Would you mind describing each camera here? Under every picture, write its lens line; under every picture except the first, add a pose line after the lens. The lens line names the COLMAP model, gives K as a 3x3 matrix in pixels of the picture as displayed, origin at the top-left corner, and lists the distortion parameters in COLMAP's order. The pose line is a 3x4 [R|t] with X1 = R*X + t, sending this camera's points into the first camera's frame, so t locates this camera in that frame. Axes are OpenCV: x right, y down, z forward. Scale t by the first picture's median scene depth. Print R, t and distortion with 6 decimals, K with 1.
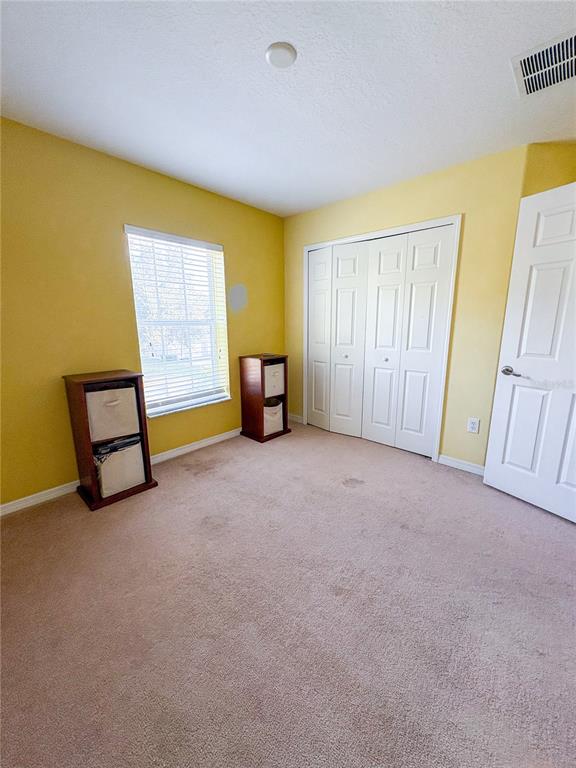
lens RADIAL K [[307.0, 0, 291.8], [0, 307.0, 381.1], [0, 0, 1]] dist [-0.001649, -0.000668]
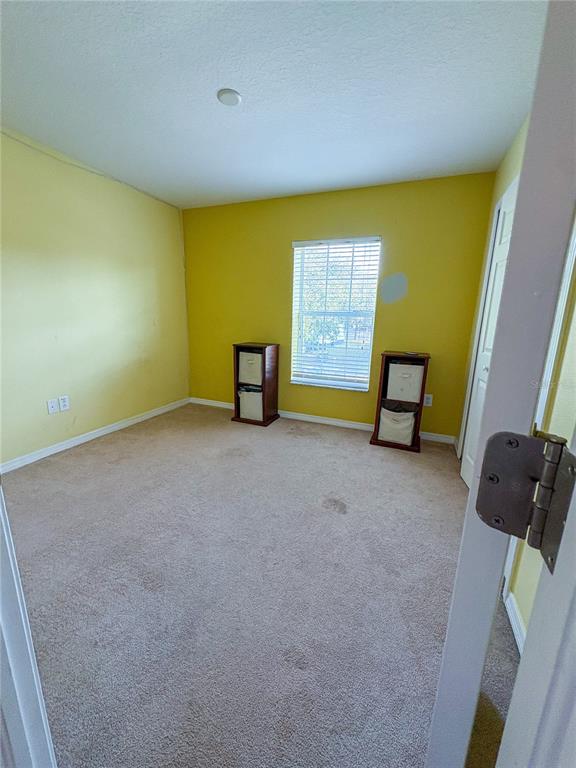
lens RADIAL K [[307.0, 0, 291.1], [0, 307.0, 384.6], [0, 0, 1]] dist [-0.001649, -0.000668]
pose [[0.355940, 0.213936, -0.909691, 0.676738], [-0.212972, 0.966397, 0.143941, -0.060052], [0.909918, 0.142505, 0.389541, 0.426559]]
